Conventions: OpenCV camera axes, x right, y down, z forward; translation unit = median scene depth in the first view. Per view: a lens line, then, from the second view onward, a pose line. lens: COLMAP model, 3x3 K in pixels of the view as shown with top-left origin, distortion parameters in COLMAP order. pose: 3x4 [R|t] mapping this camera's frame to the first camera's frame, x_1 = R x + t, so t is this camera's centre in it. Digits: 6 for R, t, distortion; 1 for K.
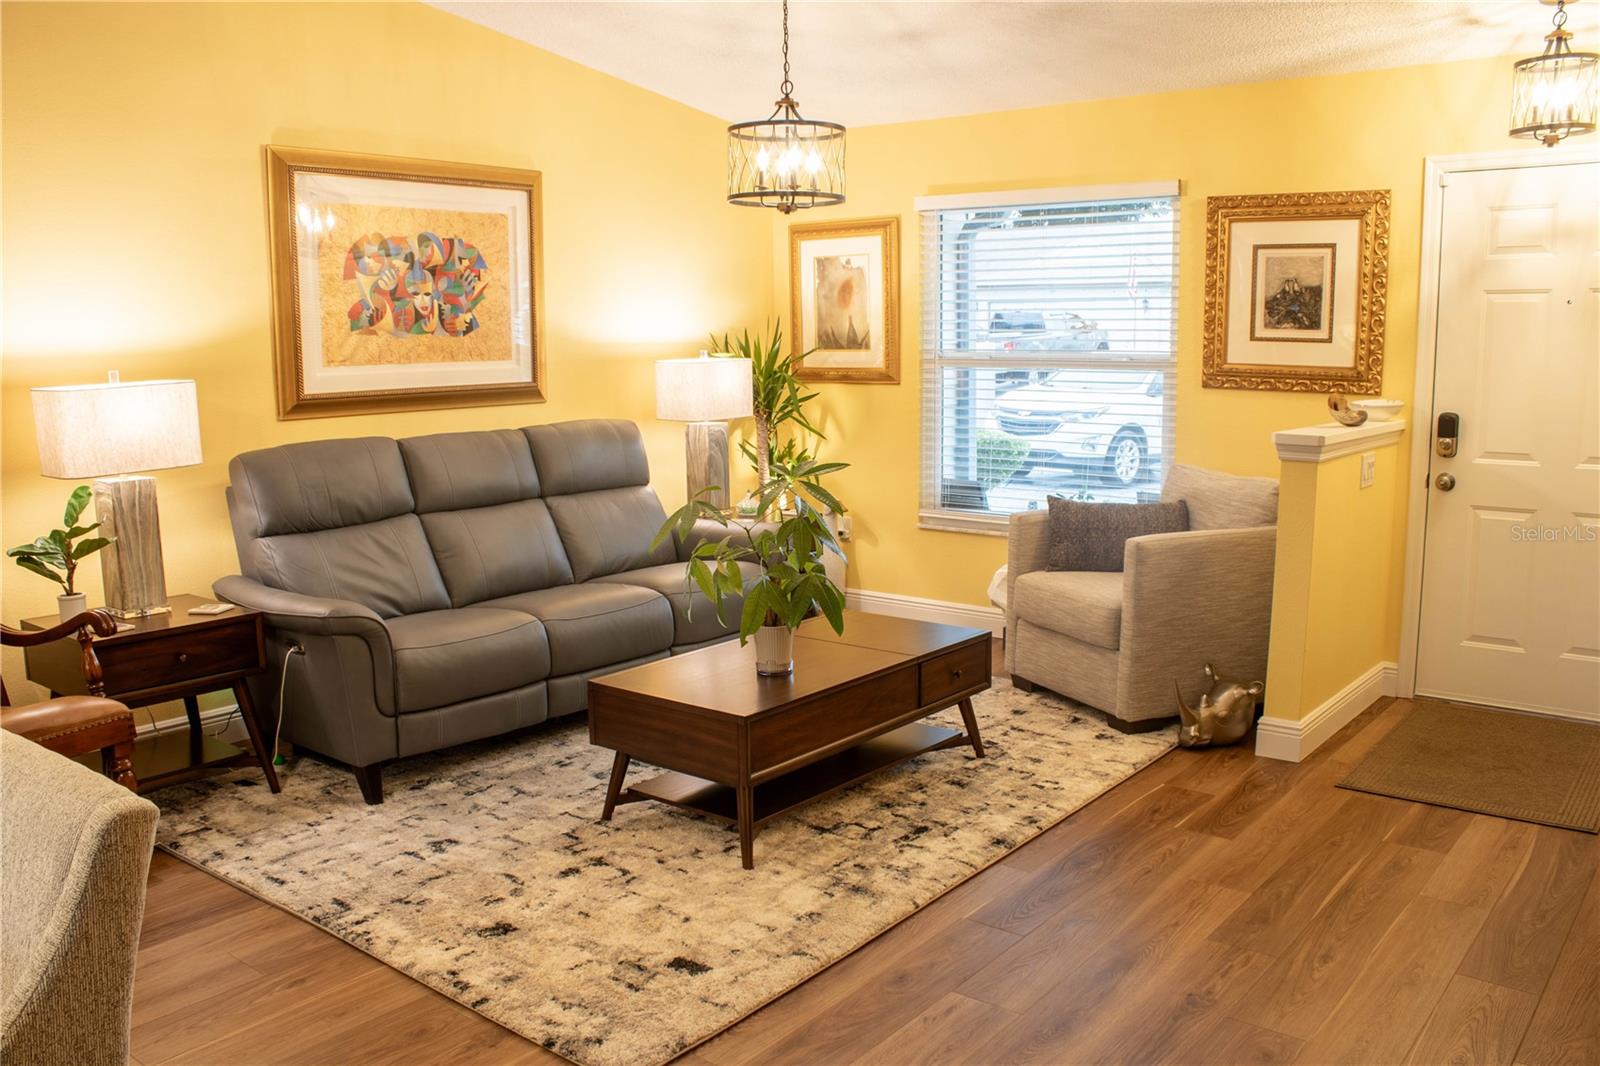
lens RADIAL K [[1330.2, 0, 803.9], [0, 1330.2, 537.4], [0, 0, 1]] dist [-0.136325, 0.097067]
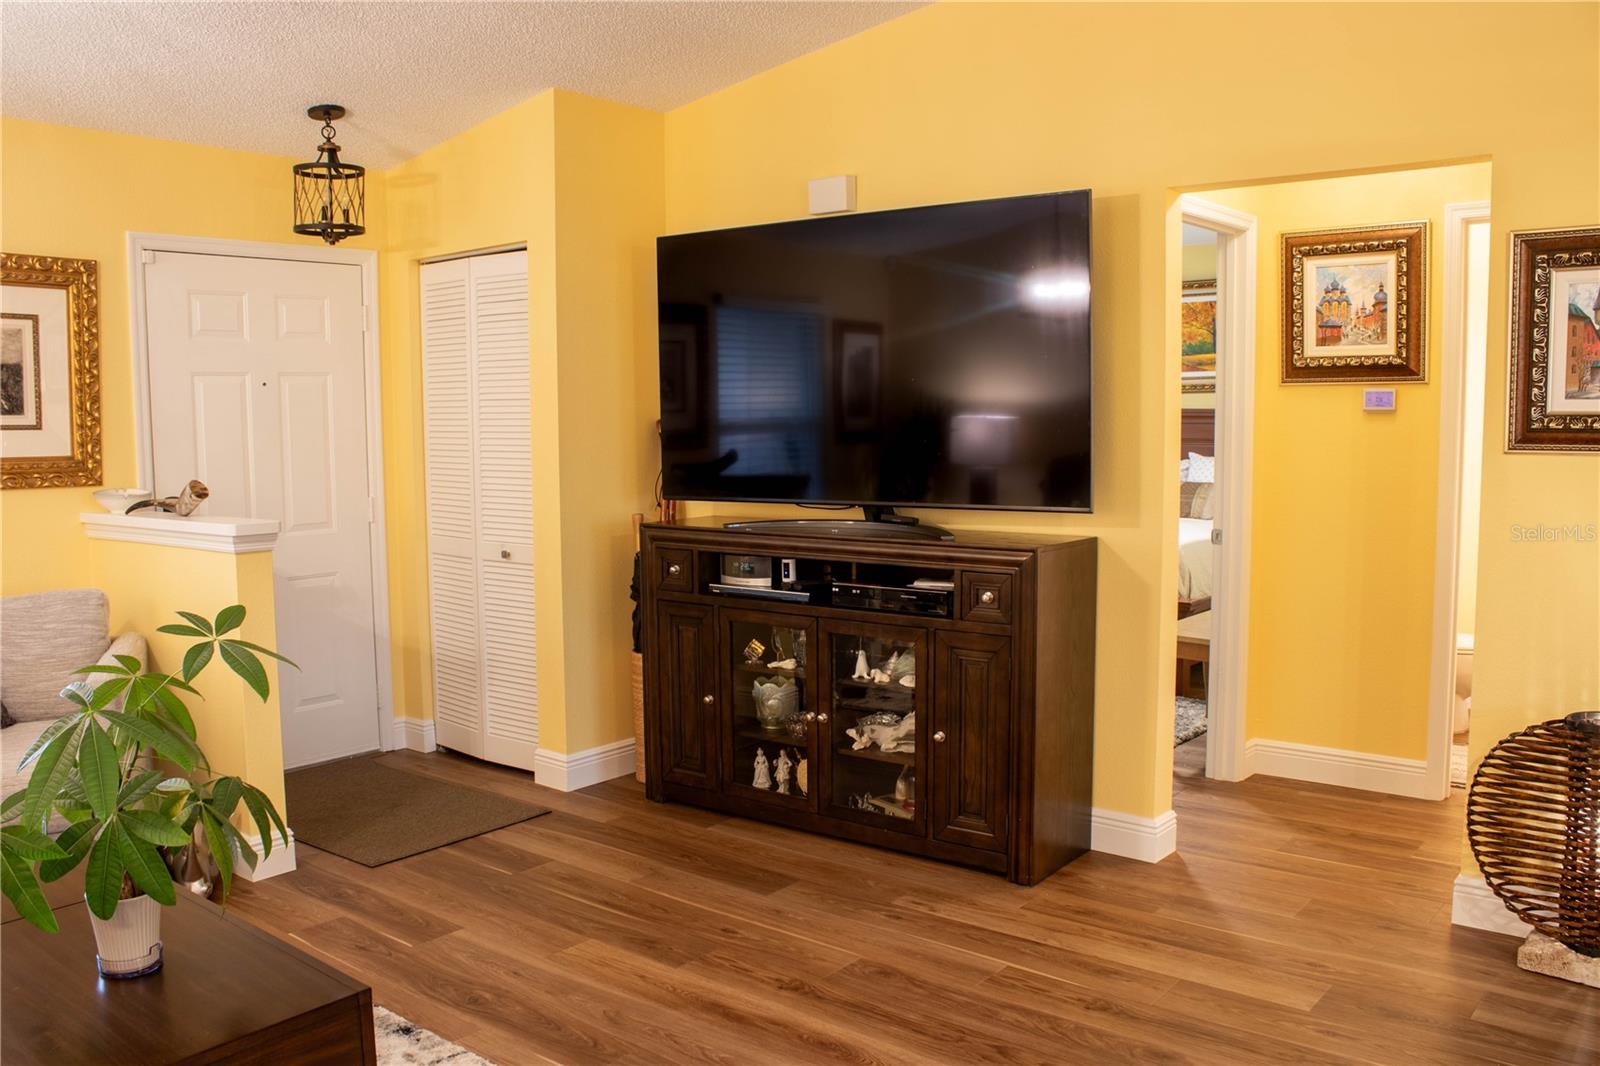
lens RADIAL K [[1330.2, 0, 802.6], [0, 1330.2, 529.0], [0, 0, 1]] dist [-0.136325, 0.097067]
pose [[0.004107, -0.082681, 0.996568, -0.576778], [0.157323, 0.984219, 0.081008, -0.094615], [-0.987539, 0.156450, 0.017050, 0.635194]]
